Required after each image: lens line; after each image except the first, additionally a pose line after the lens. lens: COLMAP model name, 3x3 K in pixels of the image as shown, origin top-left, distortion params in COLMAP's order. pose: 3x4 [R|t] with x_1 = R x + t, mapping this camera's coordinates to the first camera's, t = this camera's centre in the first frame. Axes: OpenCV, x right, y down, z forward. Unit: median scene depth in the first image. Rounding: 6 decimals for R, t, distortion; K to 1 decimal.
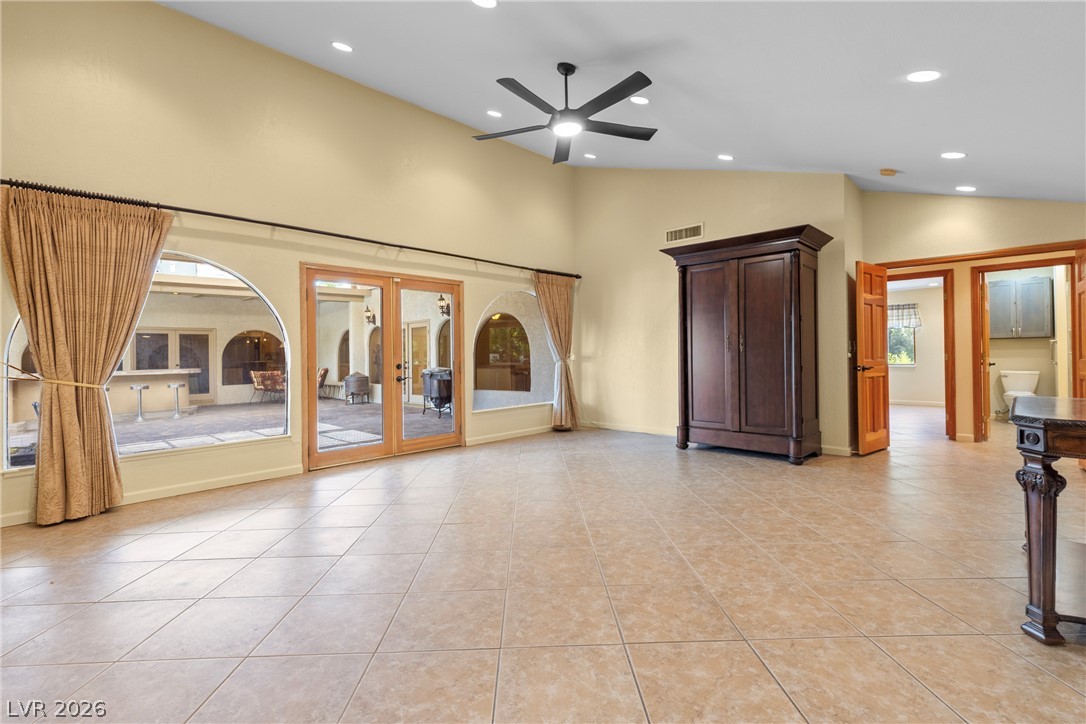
lens RADIAL K [[486.3, 0, 542.4], [0, 486.3, 358.9], [0, 0, 1]] dist [0.003403, 0.000140]
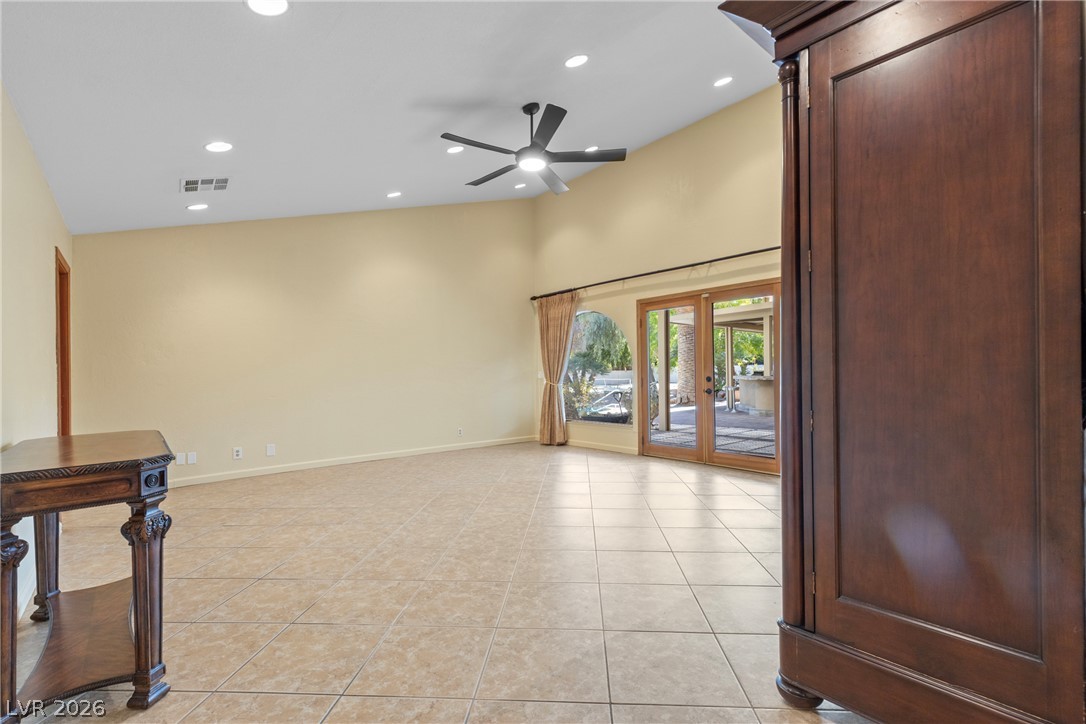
lens RADIAL K [[486.3, 0, 557.7], [0, 486.3, 379.4], [0, 0, 1]] dist [0.003403, 0.000140]
pose [[-0.070451, 0.030197, -0.997058, 1.274816], [0.013960, 0.999474, 0.029284, -0.029937], [0.997418, -0.011856, -0.070836, 1.260718]]
